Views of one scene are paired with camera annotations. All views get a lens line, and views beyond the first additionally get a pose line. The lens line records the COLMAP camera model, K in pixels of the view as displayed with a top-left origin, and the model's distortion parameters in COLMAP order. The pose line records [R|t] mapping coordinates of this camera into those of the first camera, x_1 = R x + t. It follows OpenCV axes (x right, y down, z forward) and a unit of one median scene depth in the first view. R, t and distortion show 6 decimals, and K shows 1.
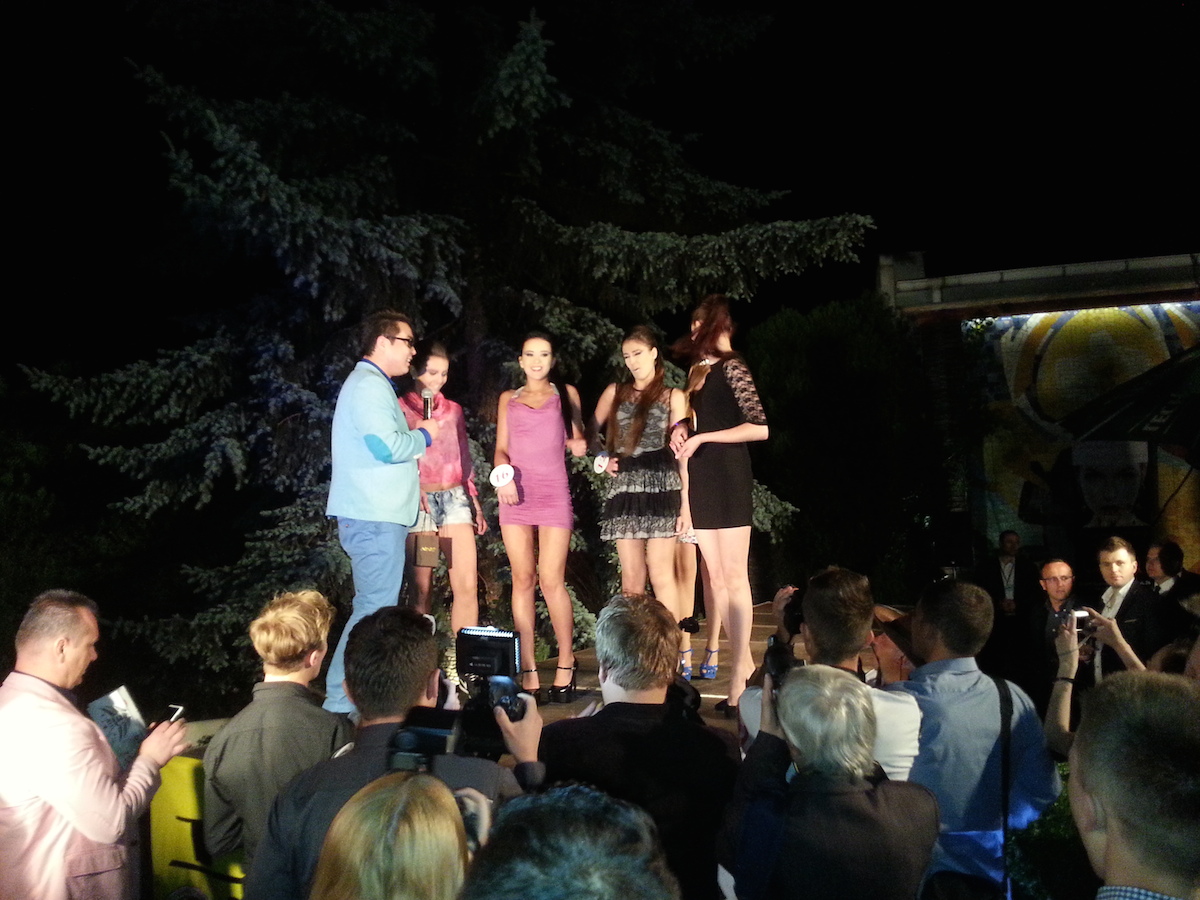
lens RADIAL K [[941.6, 0, 596.0], [0, 941.6, 488.7], [0, 0, 1]] dist [-0.004013, -0.065186]
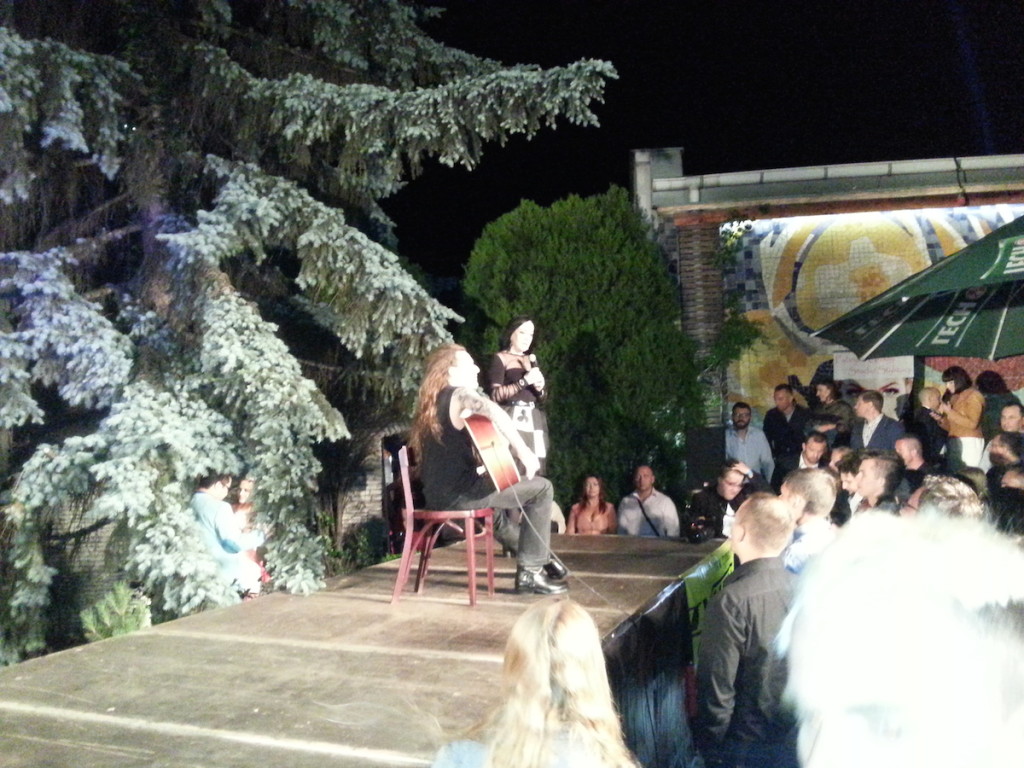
lens RADIAL K [[853.4, 0, 499.9], [0, 853.4, 429.7], [0, 0, 1]] dist [-0.021574, -0.053231]
pose [[0.993020, 0.007000, 0.117738, 0.096128], [-0.009900, 0.999661, 0.024066, 0.010471], [-0.117530, -0.025064, 0.992753, 0.234865]]
